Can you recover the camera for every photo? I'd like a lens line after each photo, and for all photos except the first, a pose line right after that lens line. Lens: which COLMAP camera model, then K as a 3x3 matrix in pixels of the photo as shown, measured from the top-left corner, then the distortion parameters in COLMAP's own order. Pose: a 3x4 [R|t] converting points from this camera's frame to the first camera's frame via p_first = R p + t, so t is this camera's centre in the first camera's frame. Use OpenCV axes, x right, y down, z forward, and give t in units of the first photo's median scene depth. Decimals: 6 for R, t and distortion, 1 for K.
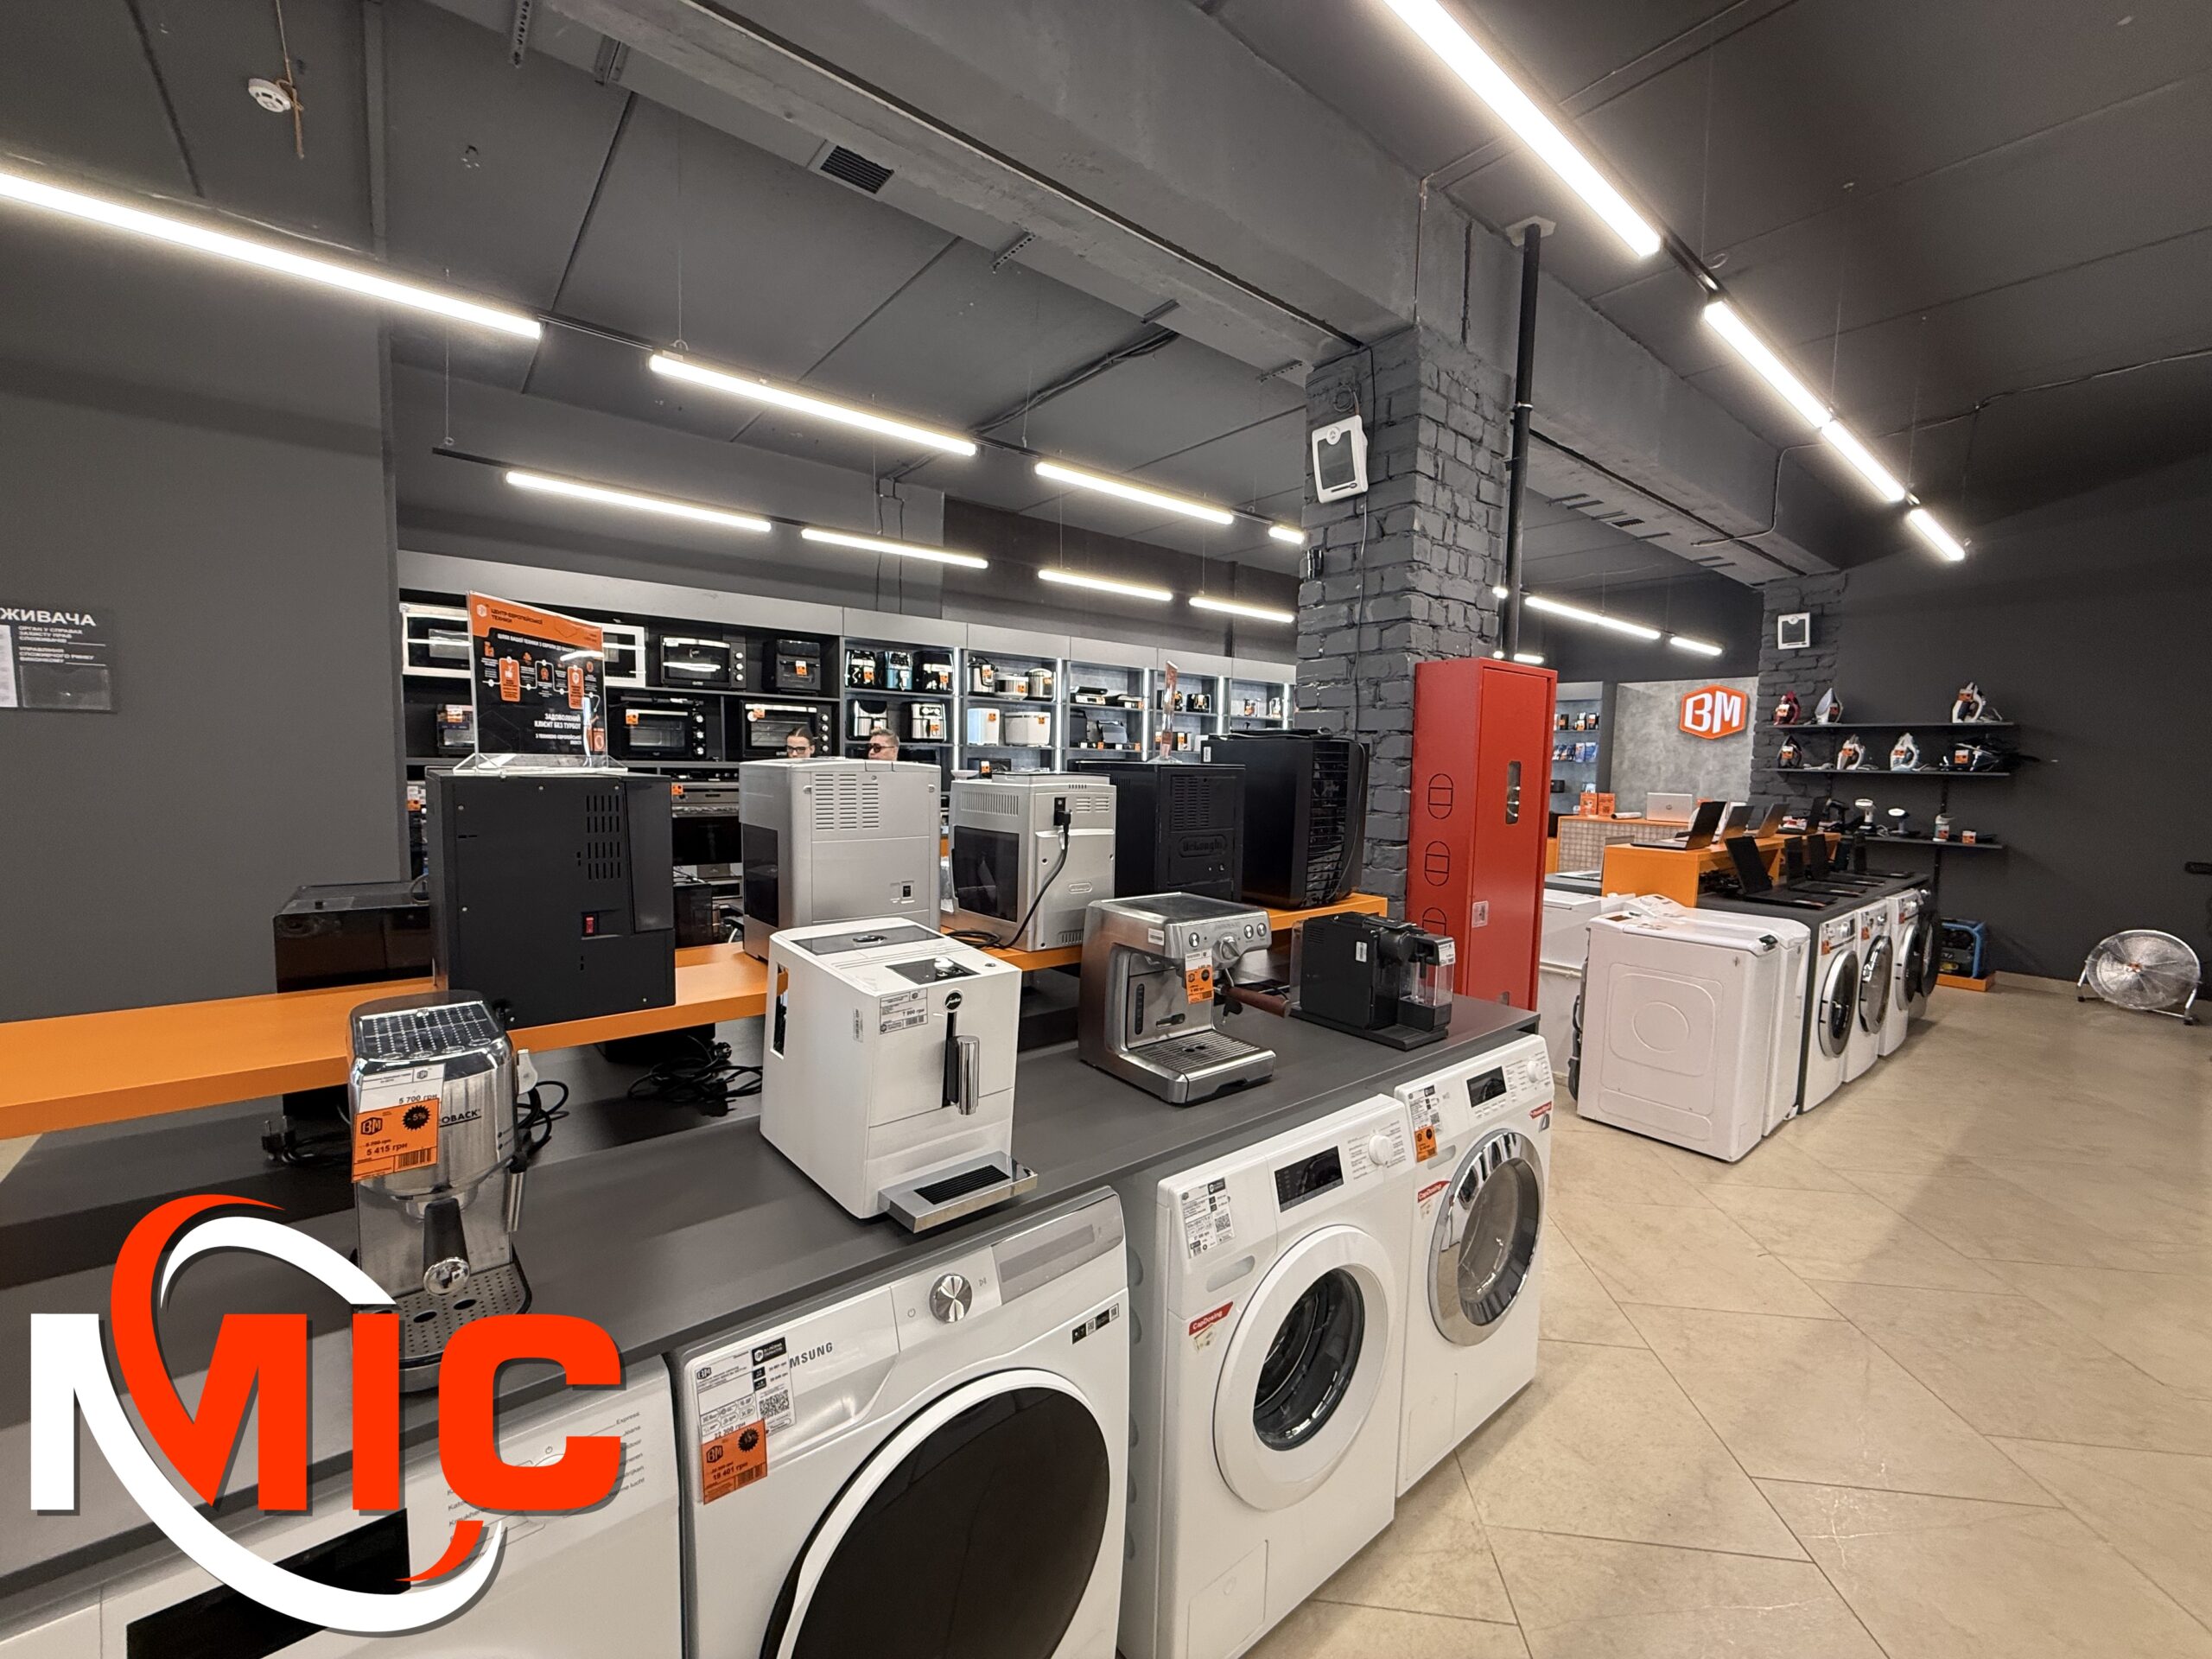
lens RADIAL K [[876.6, 0, 1106.0], [0, 876.6, 829.5], [0, 0, 1]] dist [-0.002142, -0.000167]
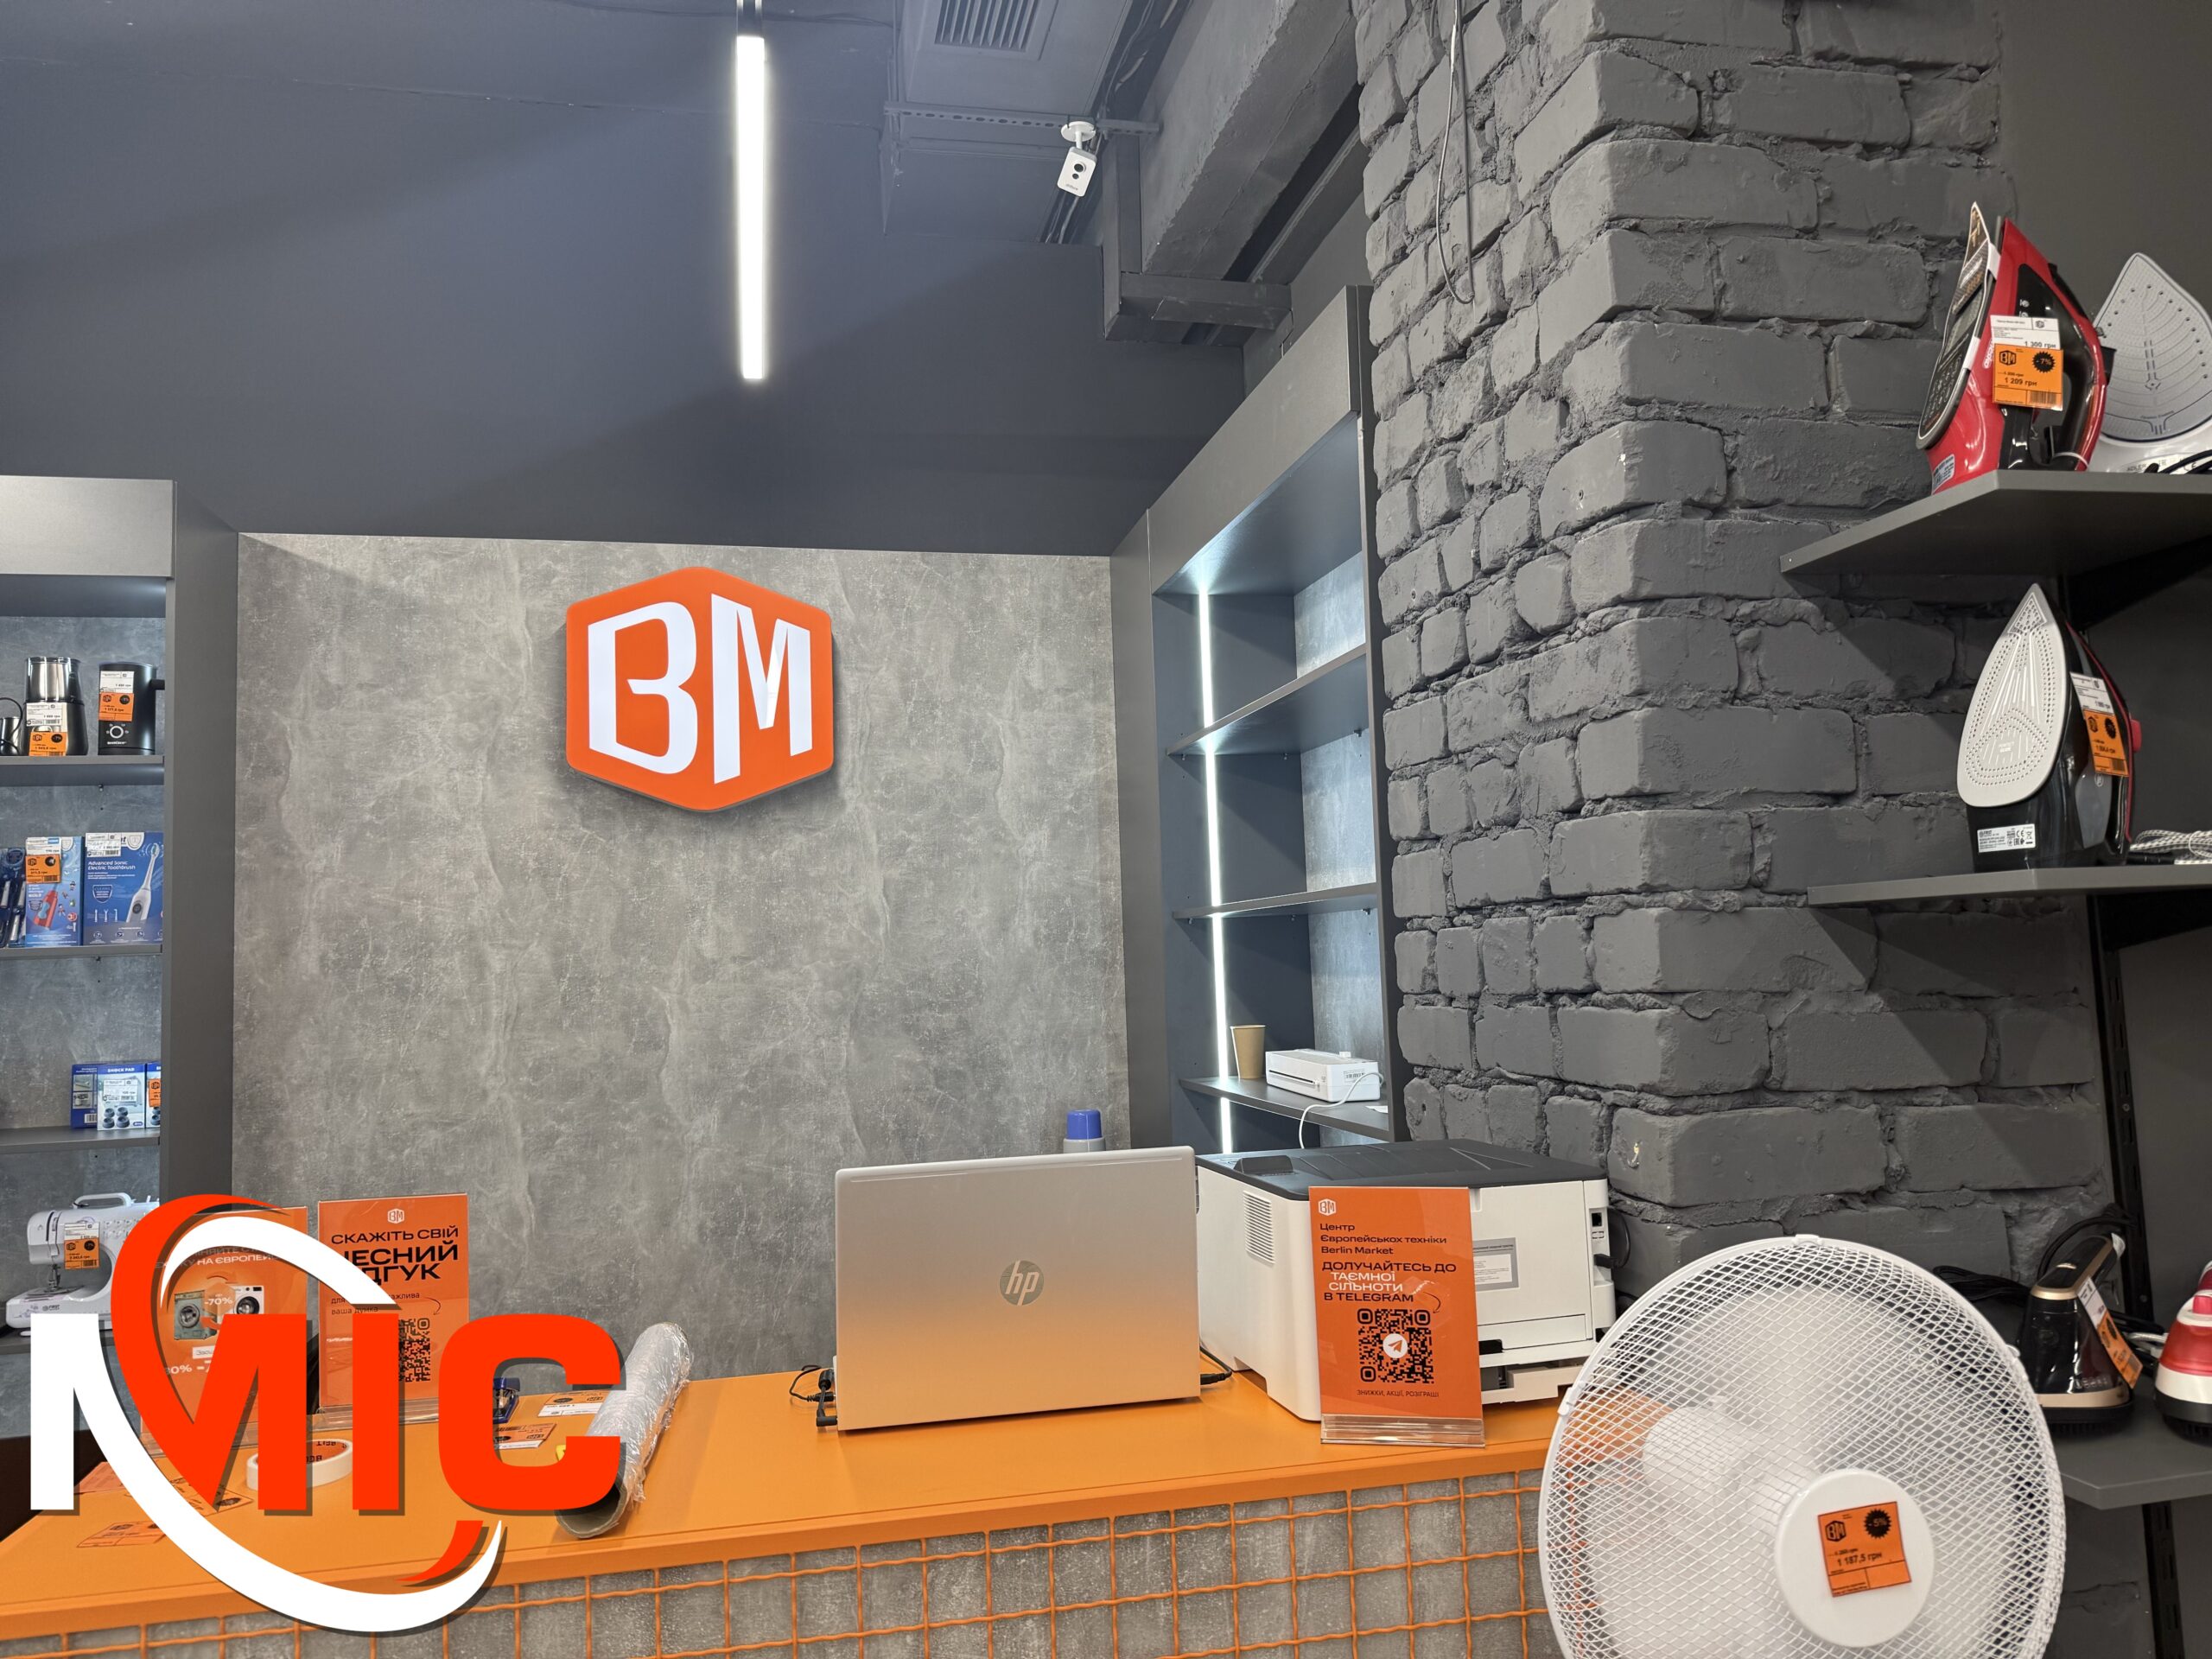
lens RADIAL K [[1541.2, 0, 1093.9], [0, 1541.2, 829.8], [0, 0, 1]] dist [0.147179, -0.219097]
pose [[0.448835, 0.034883, 0.892934, 0.581249], [0.116324, 0.988455, -0.097085, -0.075315], [-0.886011, 0.147445, 0.439595, 1.106491]]
